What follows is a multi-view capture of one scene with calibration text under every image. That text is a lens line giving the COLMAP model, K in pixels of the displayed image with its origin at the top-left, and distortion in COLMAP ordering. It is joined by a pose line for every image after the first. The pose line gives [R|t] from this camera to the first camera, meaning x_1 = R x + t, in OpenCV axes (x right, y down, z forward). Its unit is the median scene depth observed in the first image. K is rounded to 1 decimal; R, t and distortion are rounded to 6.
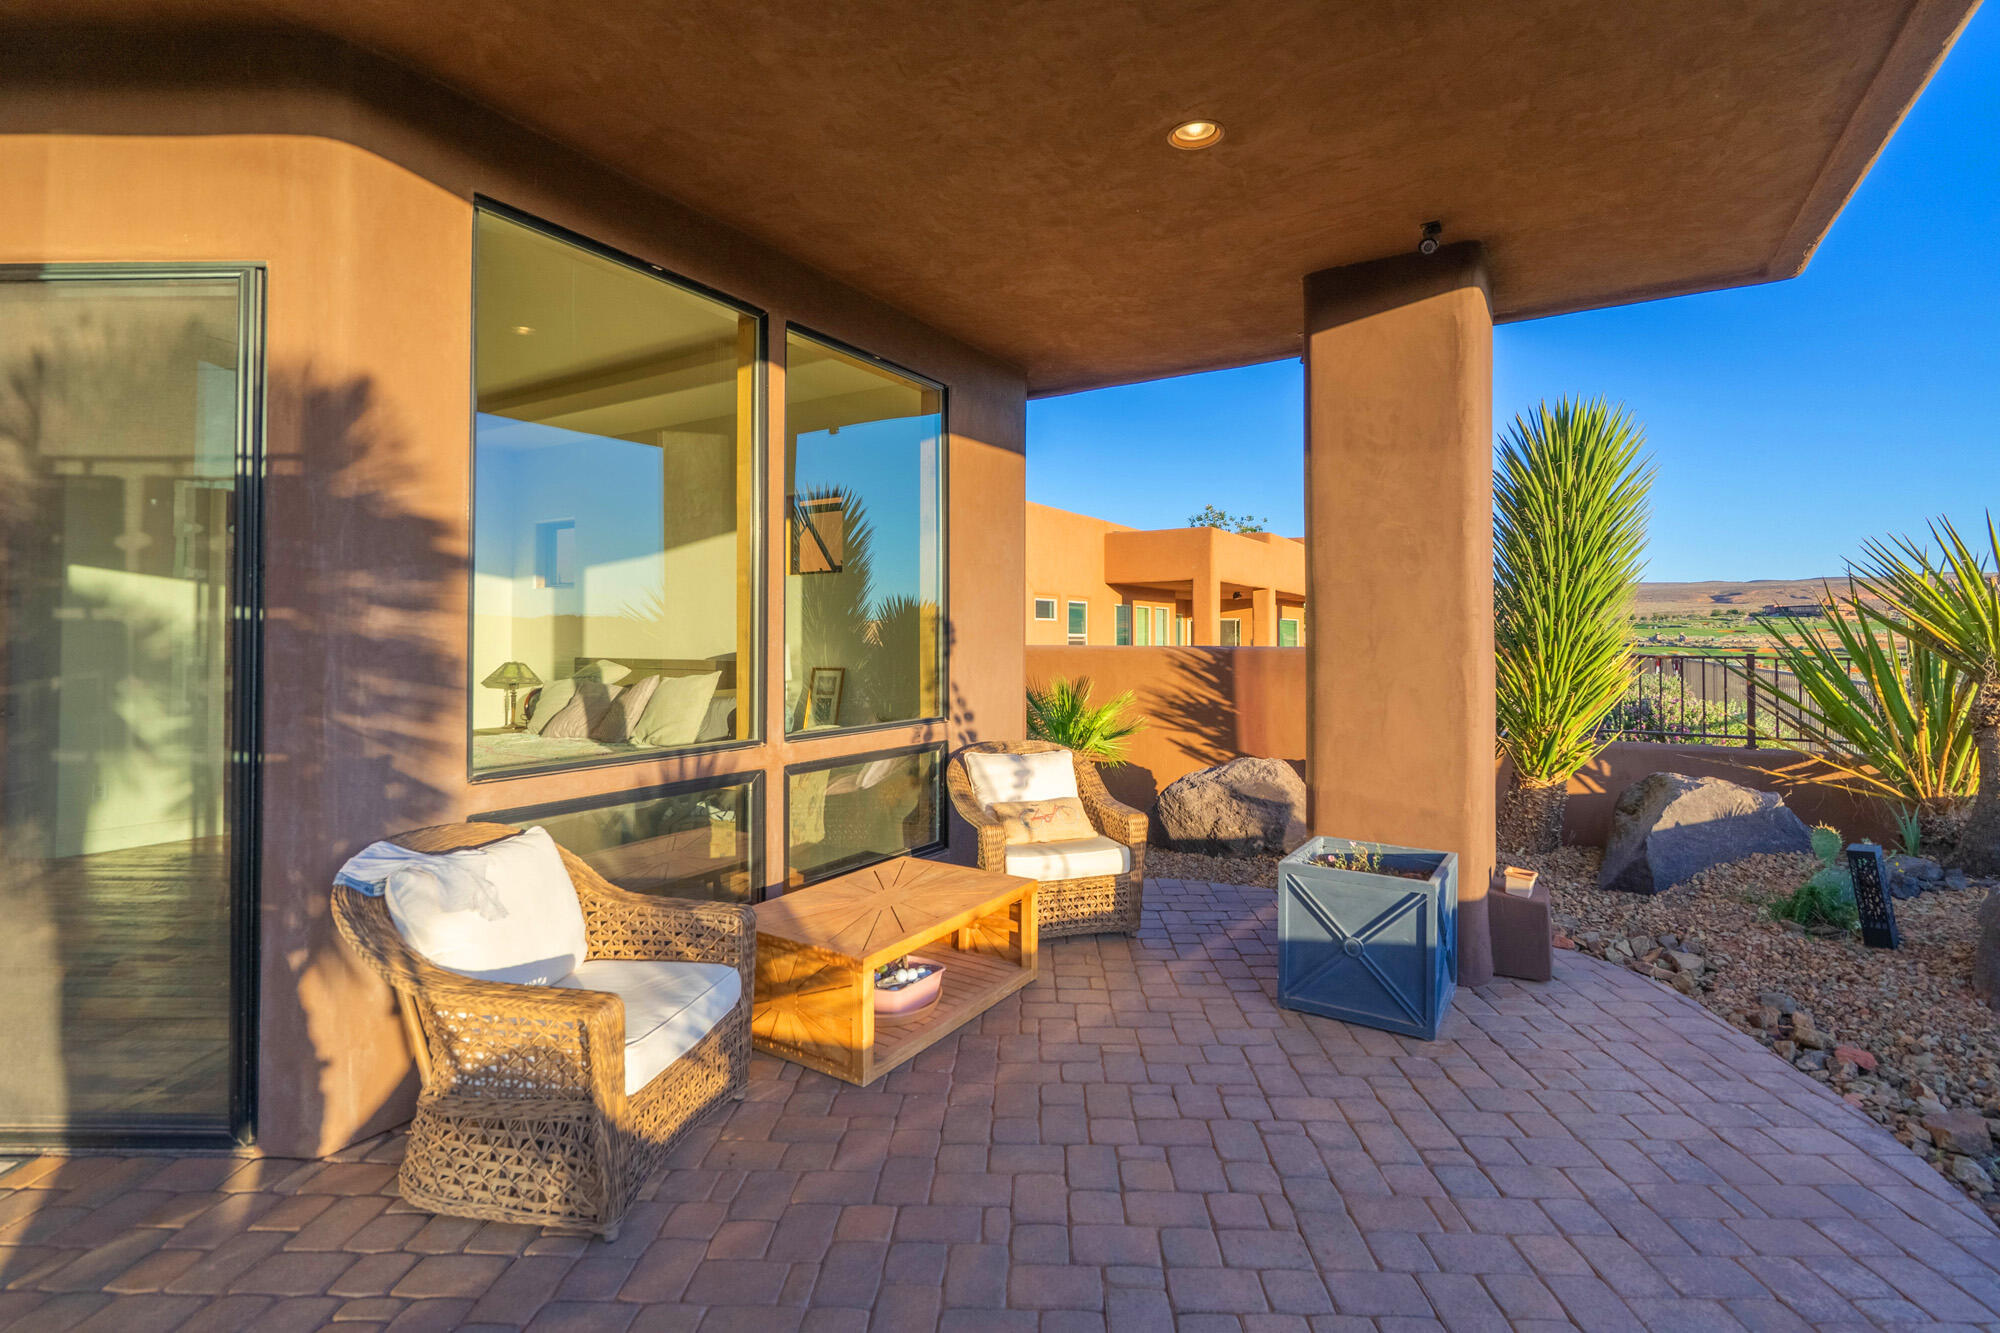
lens RADIAL K [[899.2, 0, 1003.2], [0, 899.2, 664.8], [0, 0, 1]] dist [0.003909, -0.000440]
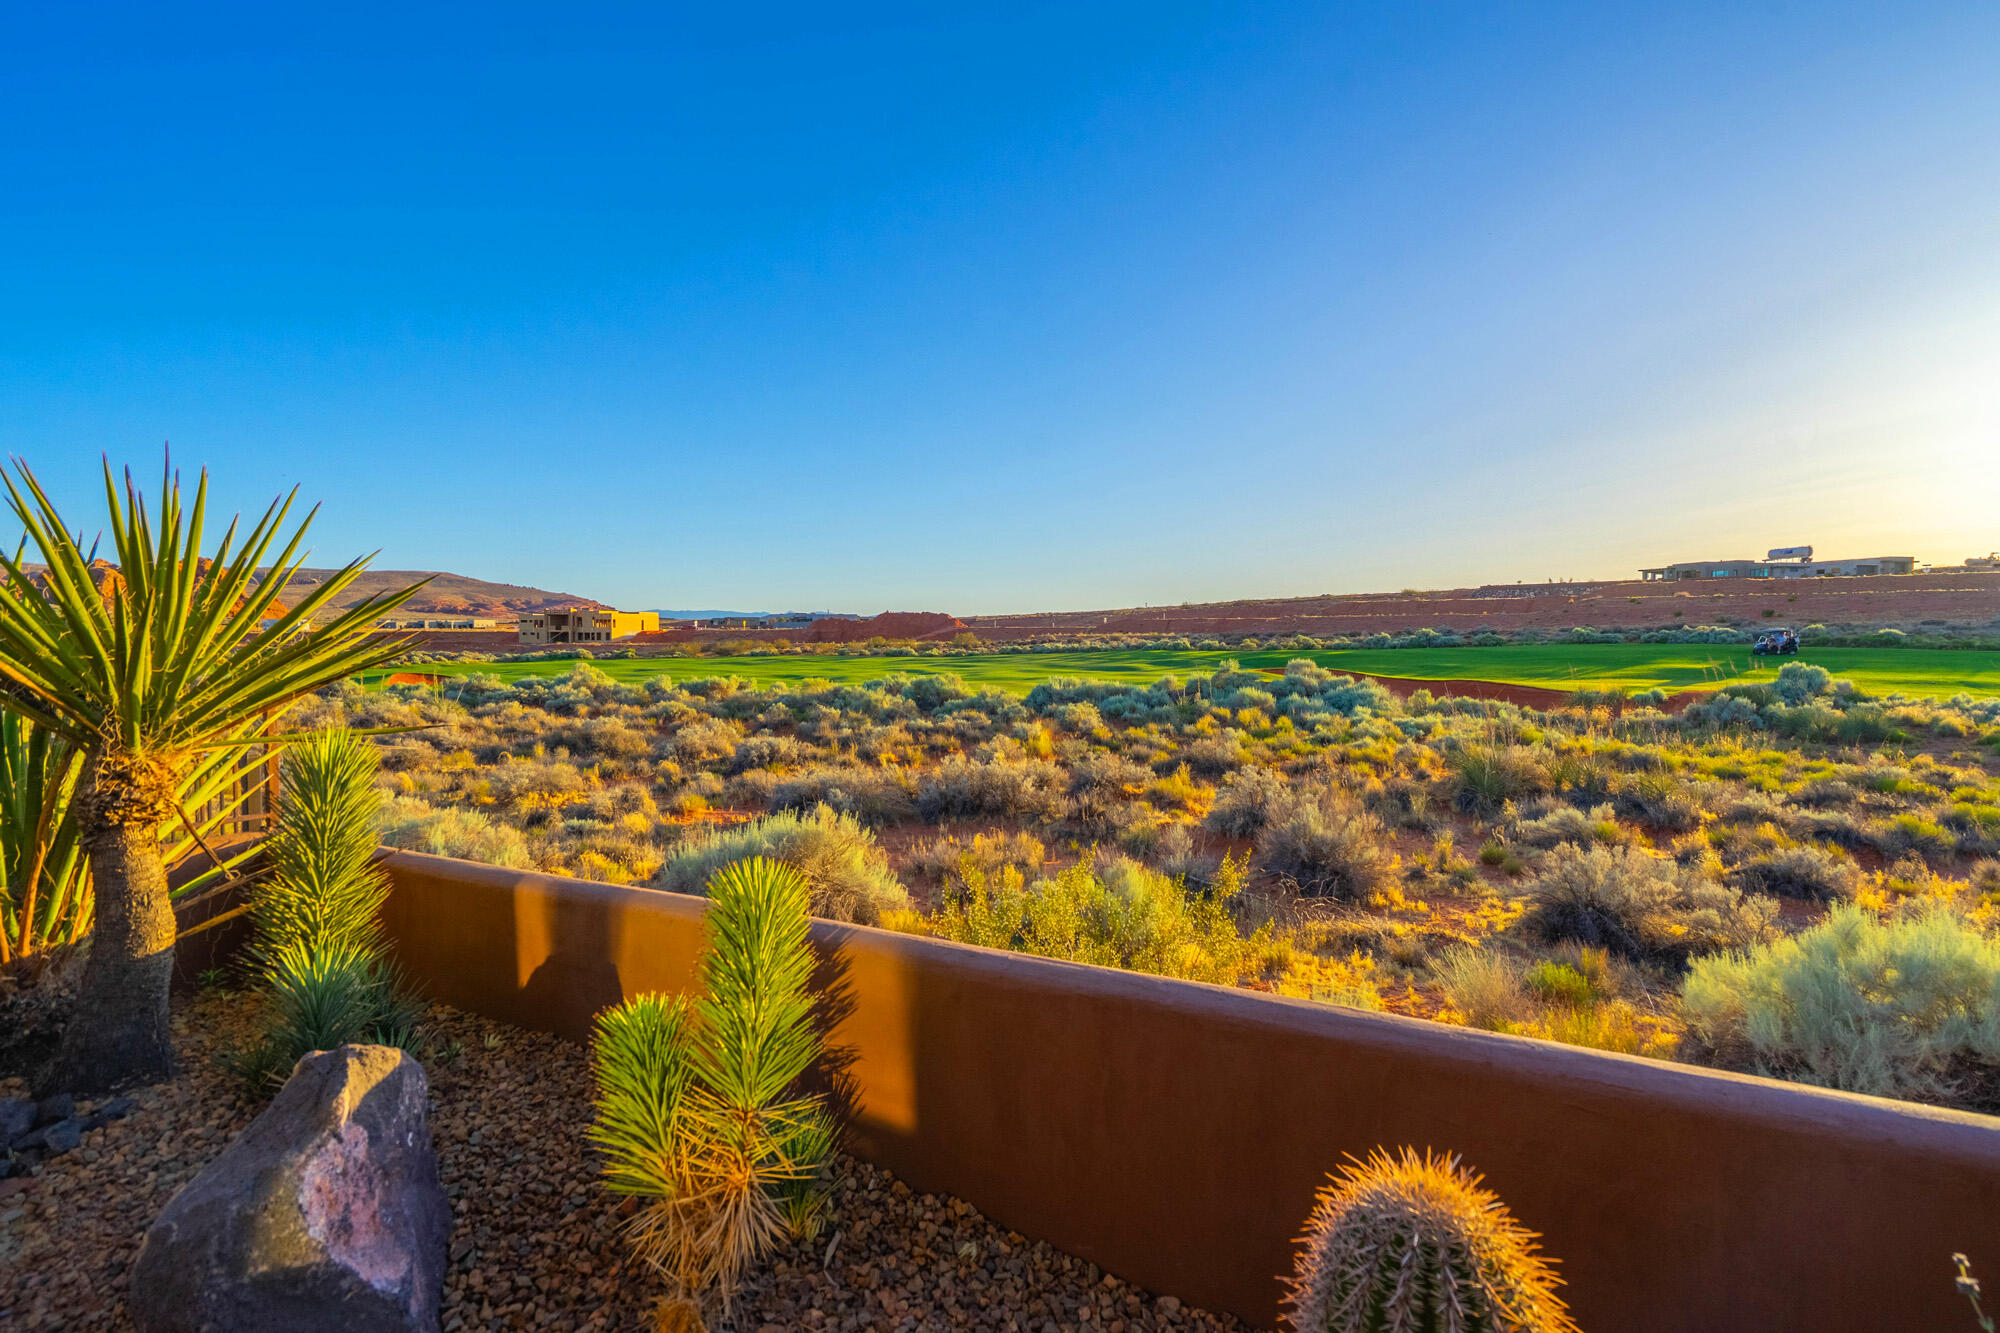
lens RADIAL K [[899.2, 0, 1000.9], [0, 899.2, 663.0], [0, 0, 1]] dist [0.003909, -0.000440]
pose [[-0.074611, -0.032885, 0.996670, 0.449972], [-0.007711, 0.999445, 0.032400, -0.060941], [-0.997183, -0.005268, -0.074823, 0.449091]]
